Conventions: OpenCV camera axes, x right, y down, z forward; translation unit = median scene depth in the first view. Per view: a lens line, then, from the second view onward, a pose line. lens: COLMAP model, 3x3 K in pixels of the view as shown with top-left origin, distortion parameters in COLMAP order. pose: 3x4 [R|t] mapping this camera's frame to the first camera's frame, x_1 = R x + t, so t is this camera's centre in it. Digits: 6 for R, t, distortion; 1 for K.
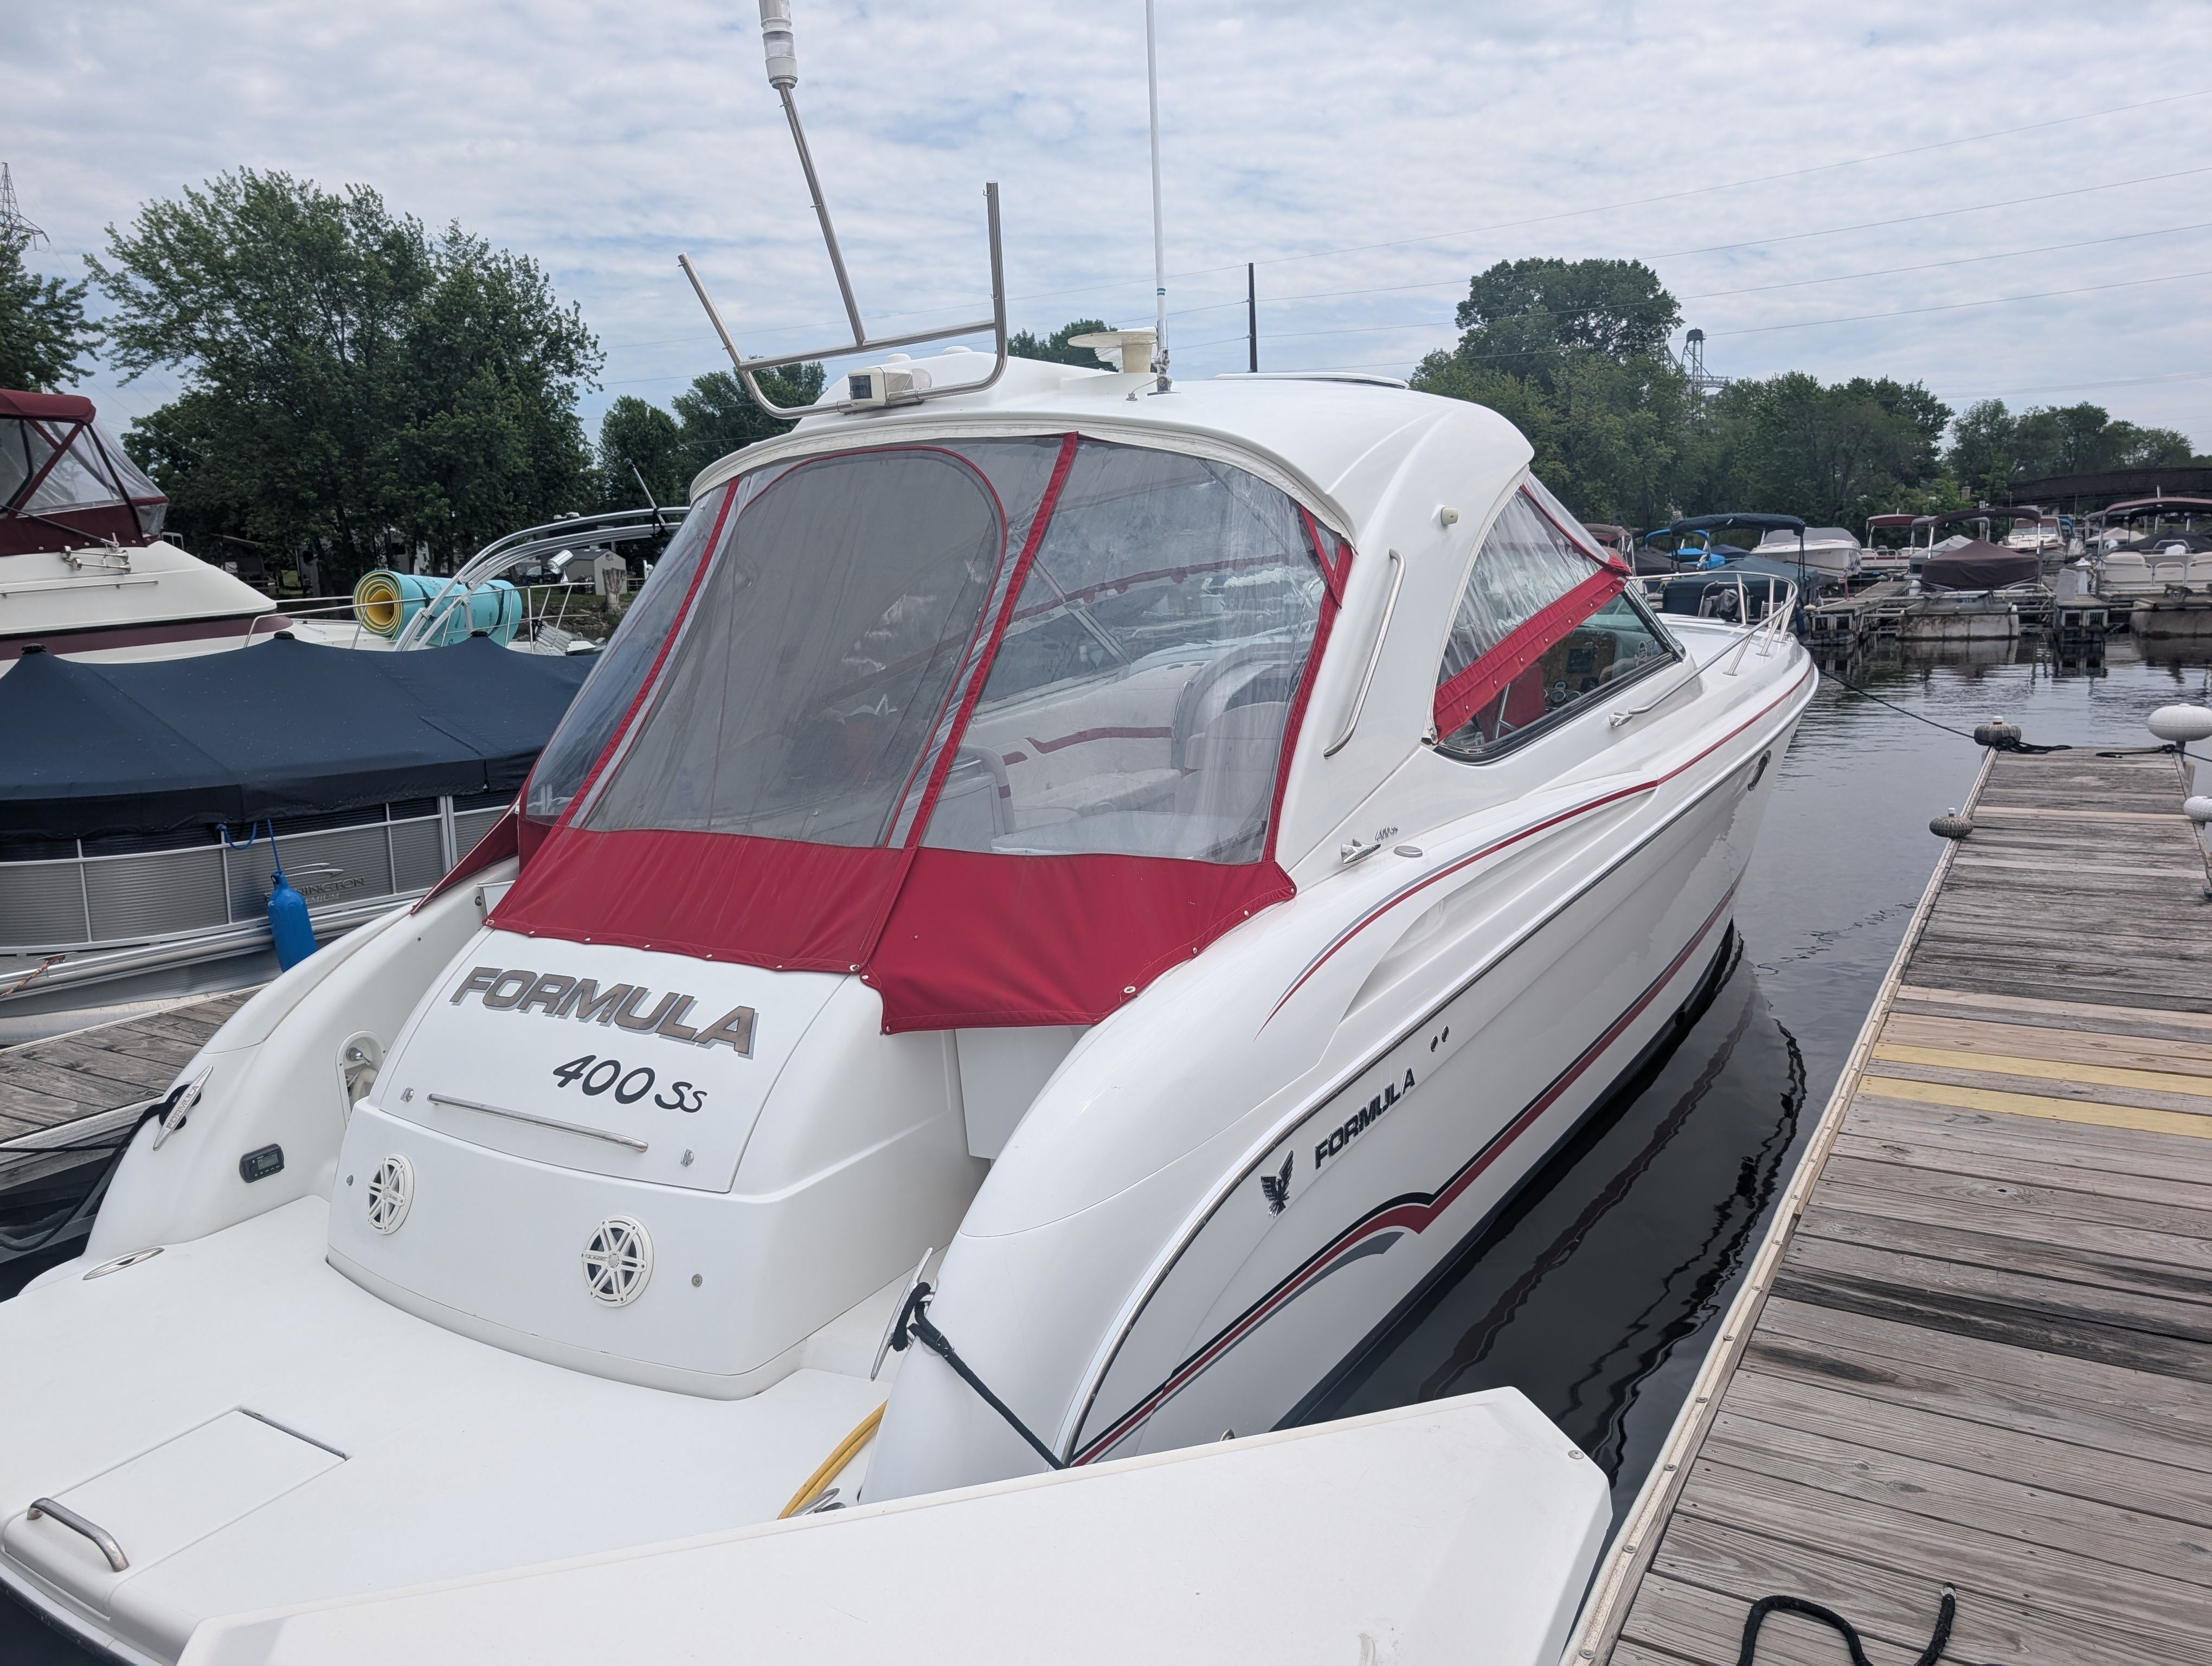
lens RADIAL K [[1625.3, 0, 1100.1], [0, 1625.3, 828.3], [0, 0, 1]] dist [0.020318, -0.015616]
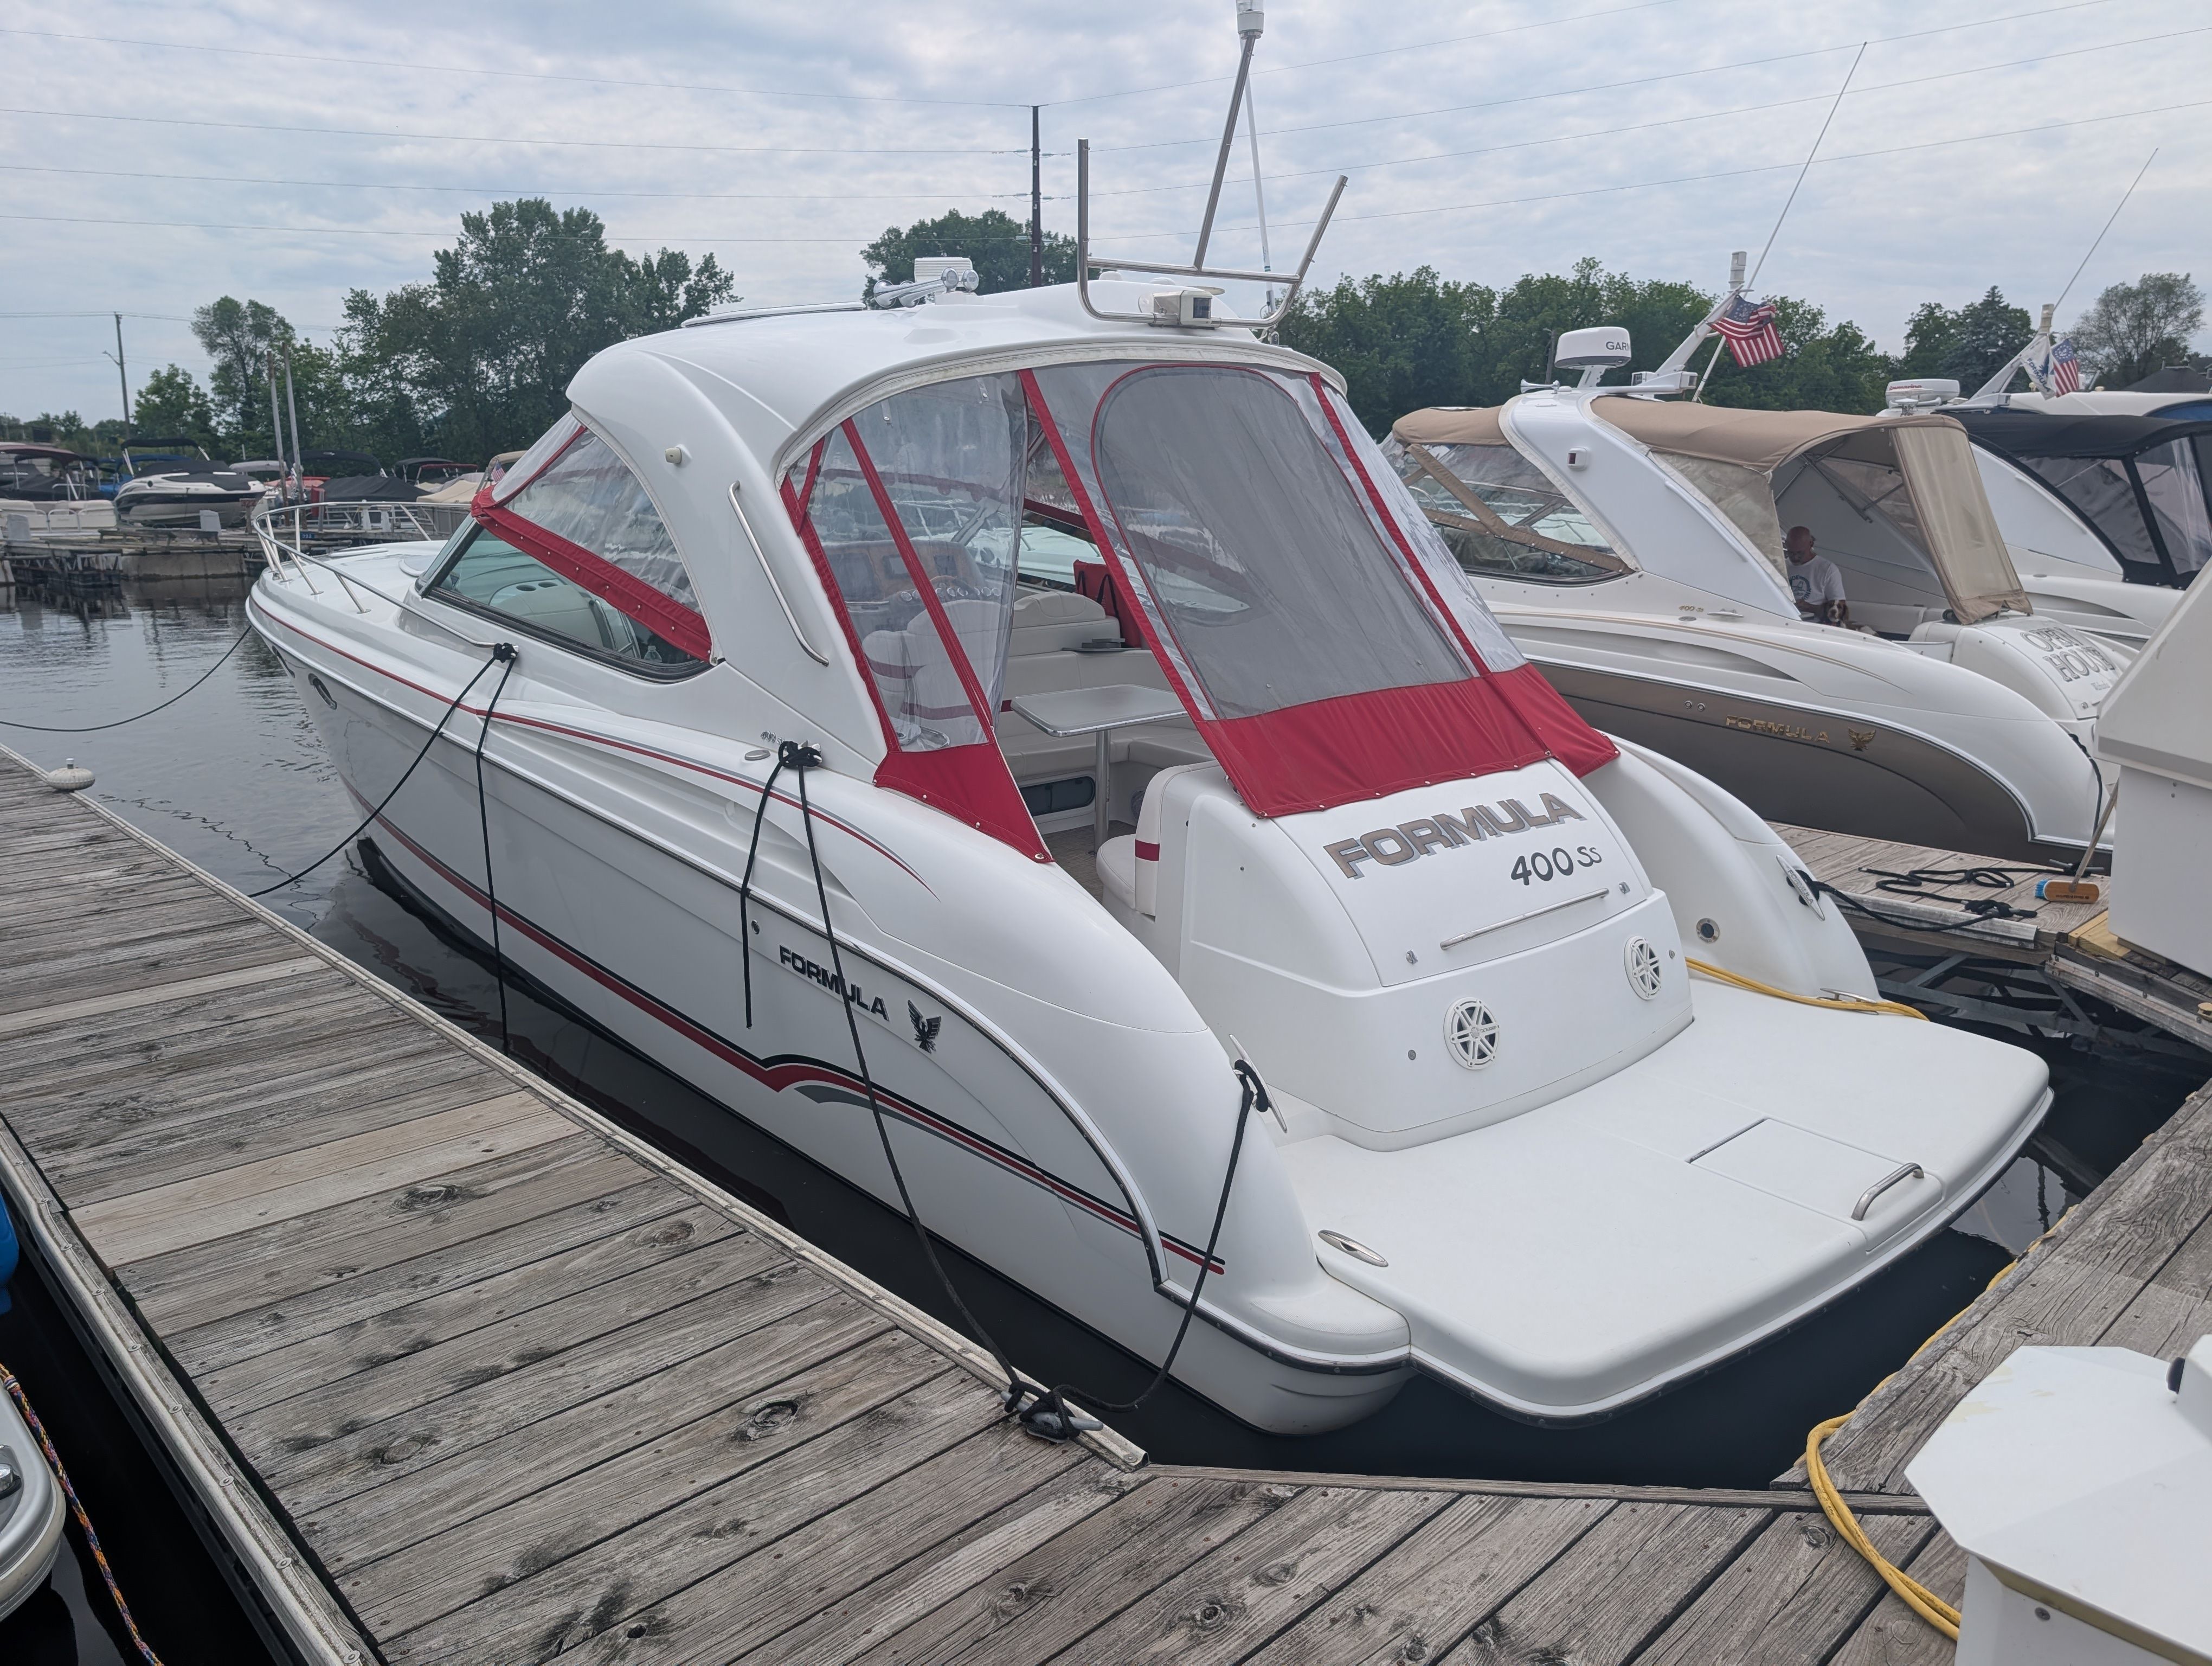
lens RADIAL K [[1625.3, 0, 1094.8], [0, 1625.3, 823.5], [0, 0, 1]] dist [0.020318, -0.015616]
pose [[0.245052, -0.164502, 0.955452, -1.024915], [0.142706, 0.980886, 0.132280, -0.062949], [-0.958950, 0.103934, 0.263843, 0.637050]]
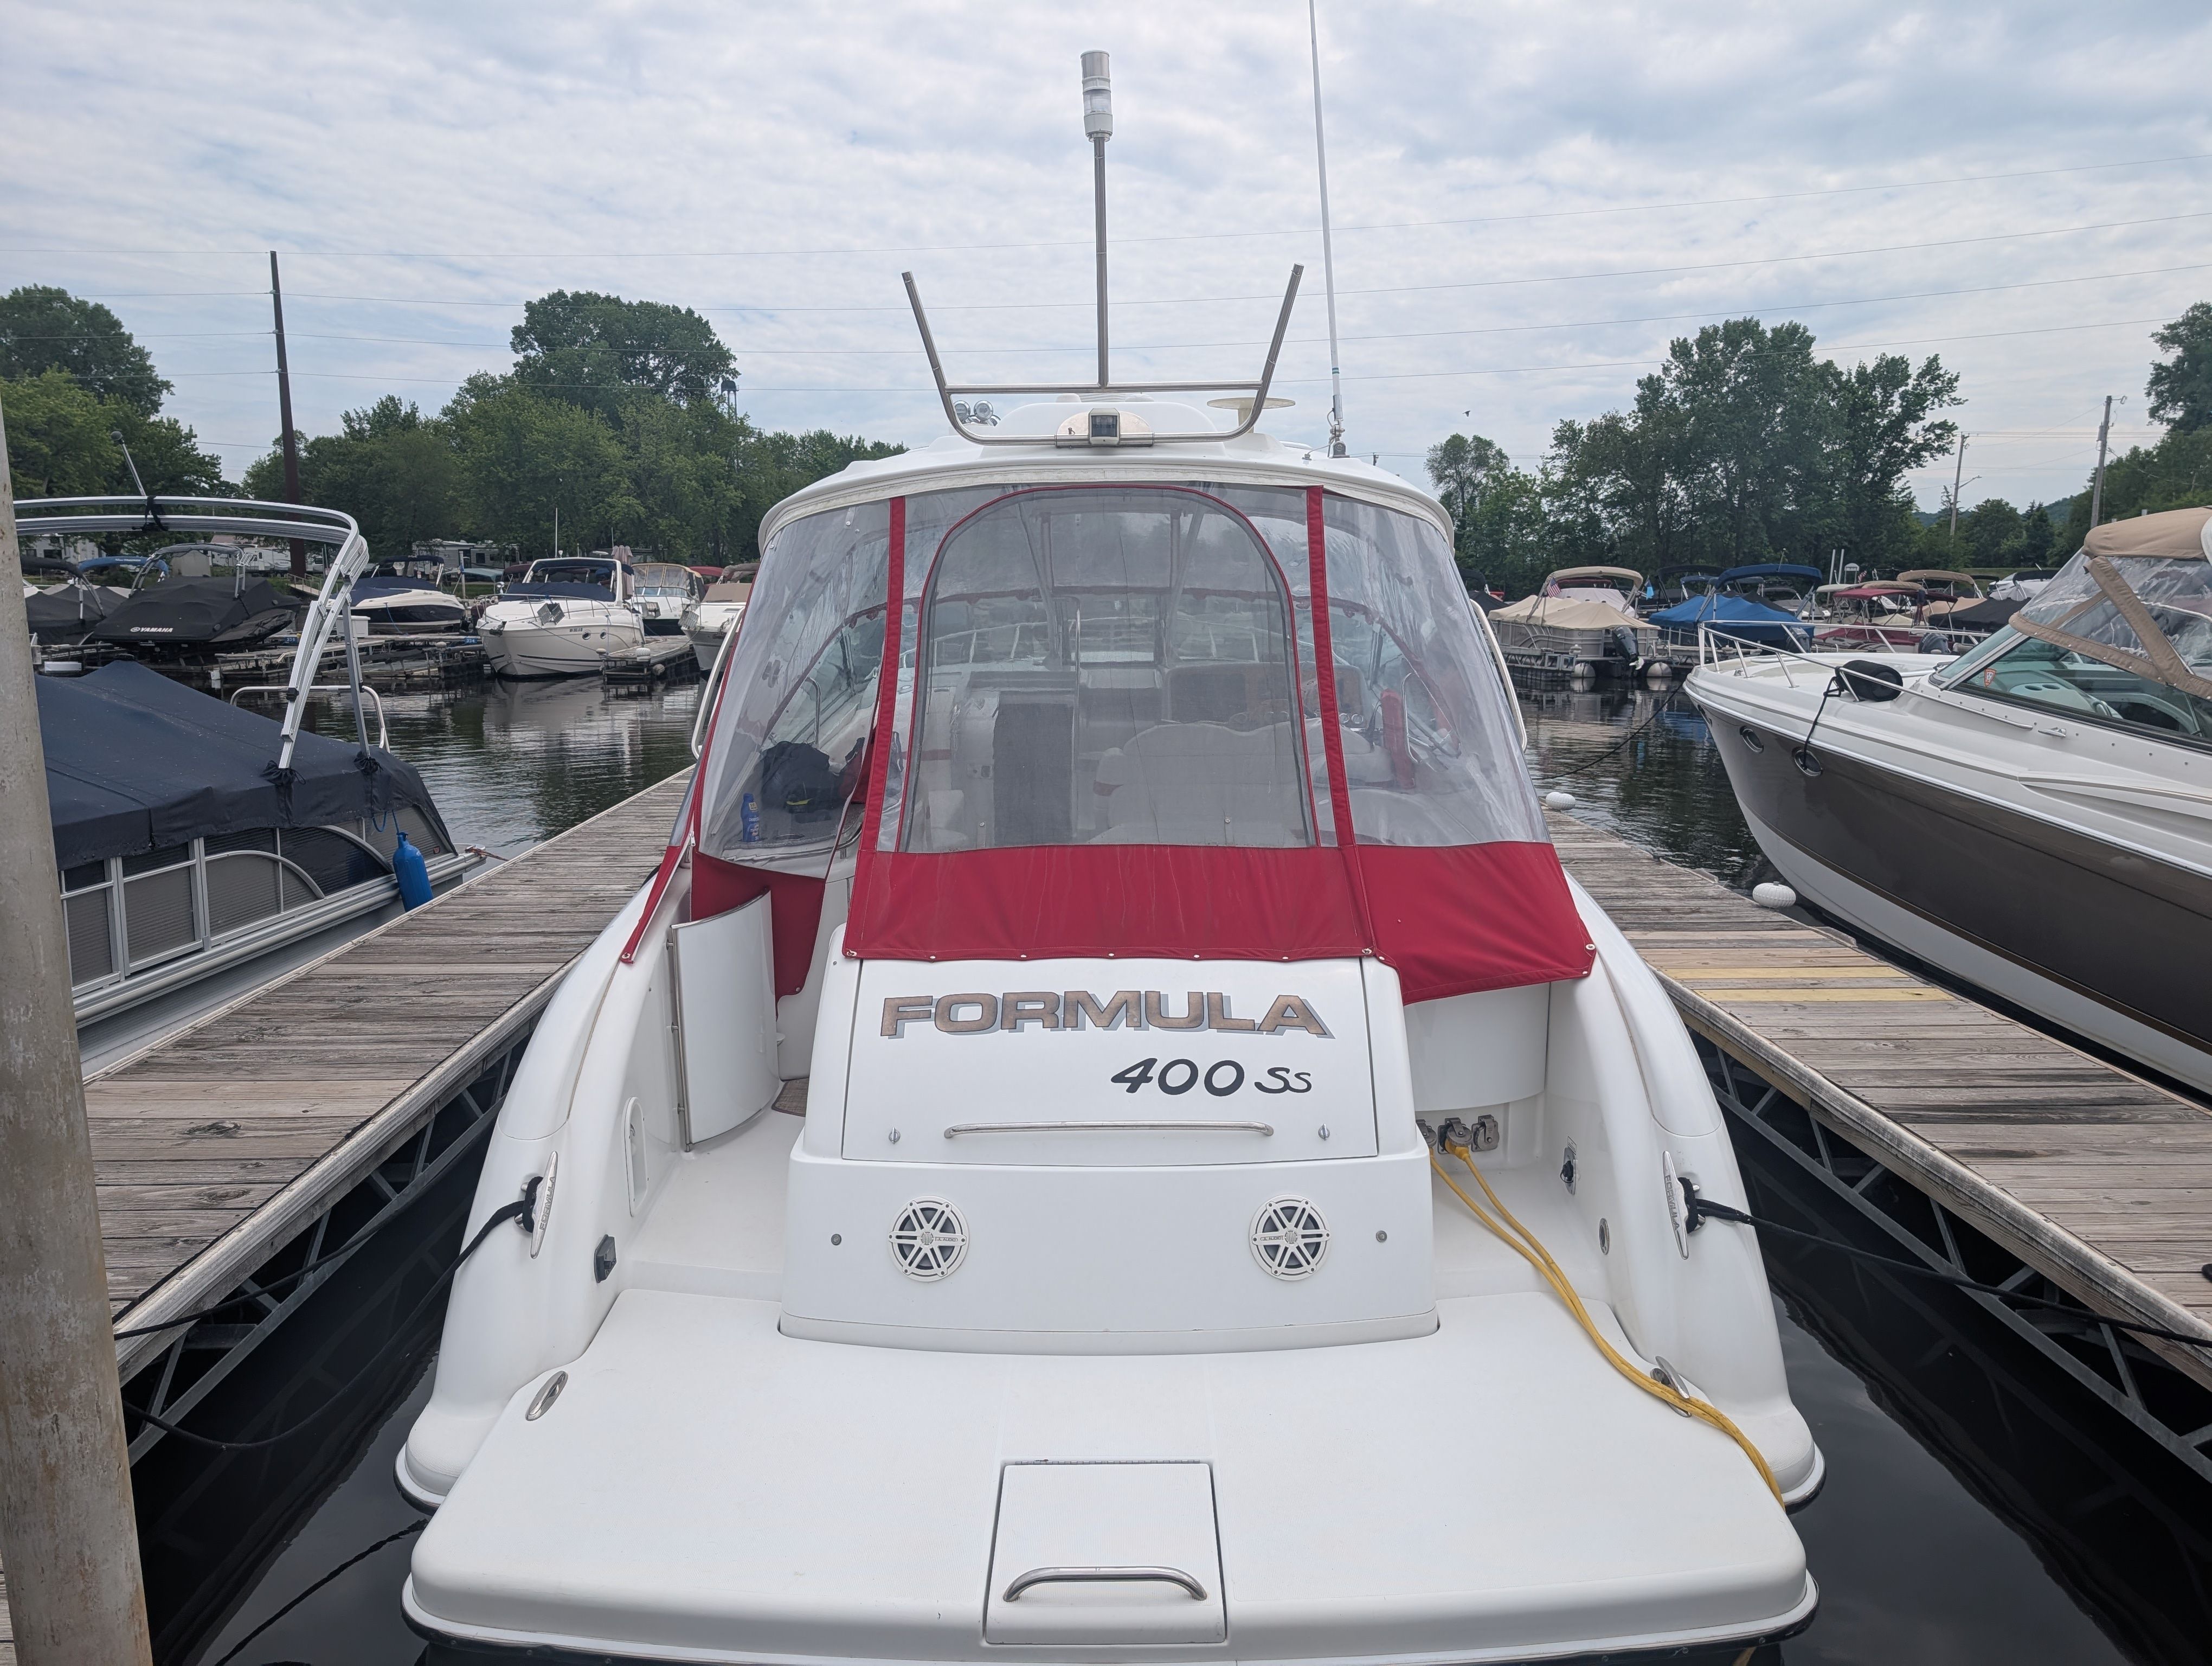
lens RADIAL K [[1625.3, 0, 1107.1], [0, 1625.3, 818.8], [0, 0, 1]] dist [0.020318, -0.015616]
pose [[0.830681, -0.036516, 0.555550, -0.586086], [0.051381, 0.998616, -0.011187, -0.001706], [-0.554373, 0.037837, 0.831408, 0.098768]]
